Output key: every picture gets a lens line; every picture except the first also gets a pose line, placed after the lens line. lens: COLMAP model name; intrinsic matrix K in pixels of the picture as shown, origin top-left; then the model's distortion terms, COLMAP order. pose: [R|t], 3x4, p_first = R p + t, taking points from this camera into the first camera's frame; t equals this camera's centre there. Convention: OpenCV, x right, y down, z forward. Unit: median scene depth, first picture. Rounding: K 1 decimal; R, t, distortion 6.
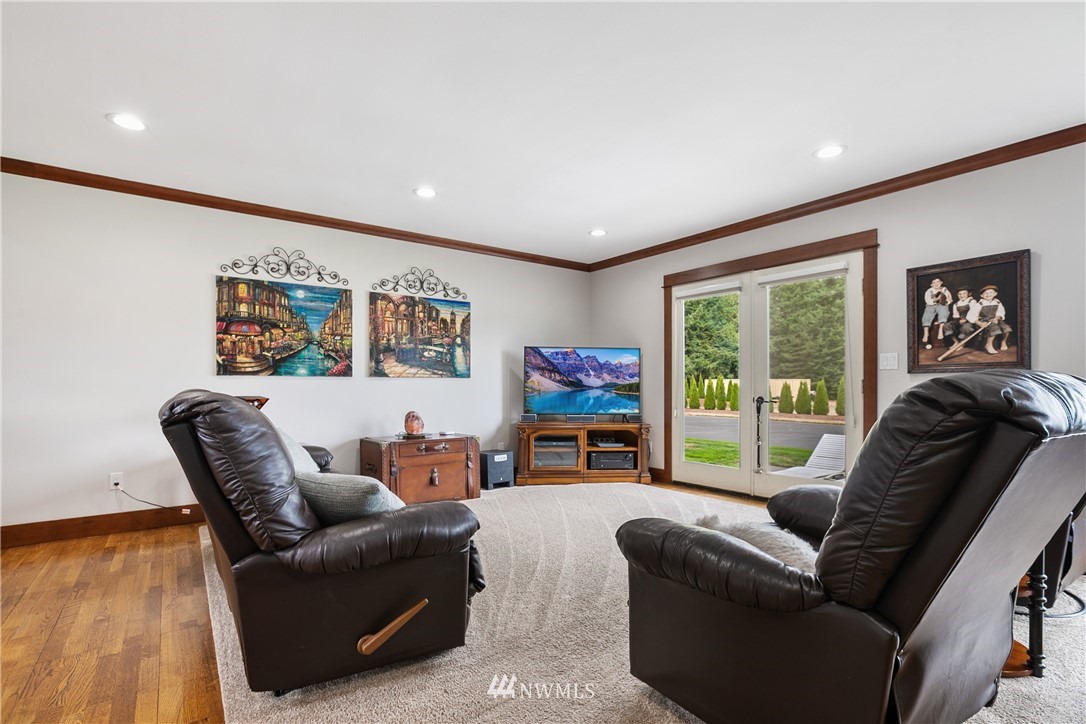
lens RADIAL K [[491.3, 0, 533.6], [0, 491.3, 387.6], [0, 0, 1]] dist [-0.006709, 0.000863]
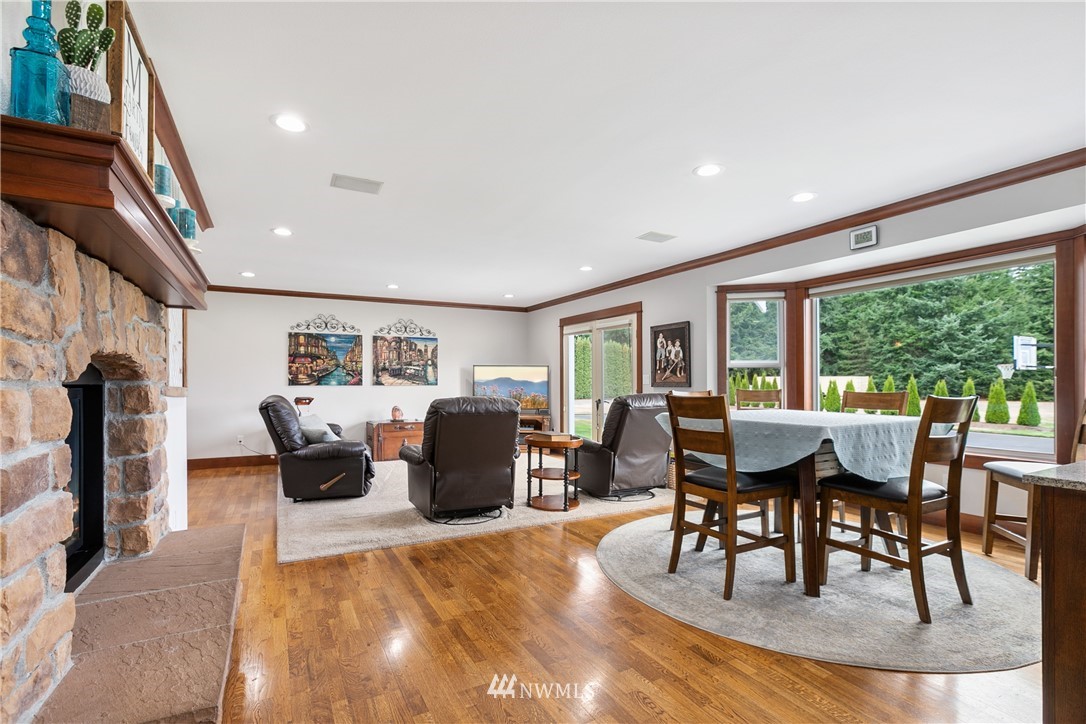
lens RADIAL K [[511.8, 0, 544.8], [0, 511.8, 378.9], [0, 0, 1]] dist [-0.004127, -0.000274]
pose [[0.988684, 0.001540, -0.150002, 0.541622], [-0.002452, 0.999980, -0.005889, -0.037306], [0.149990, 0.006190, 0.988668, -0.690167]]
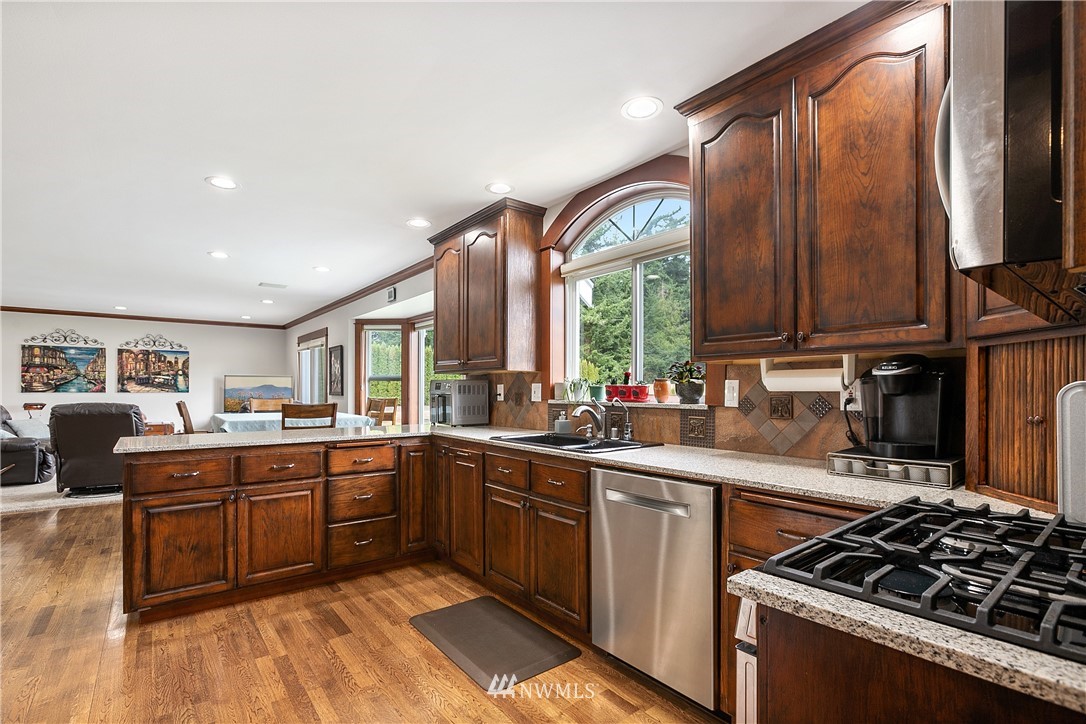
lens RADIAL K [[491.3, 0, 558.8], [0, 491.3, 383.9], [0, 0, 1]] dist [-0.006709, 0.000863]
pose [[0.998828, 0.005376, 0.048108, 1.351645], [-0.004924, 0.999943, -0.009510, -0.048260], [-0.048156, 0.009262, 0.998797, -1.036289]]
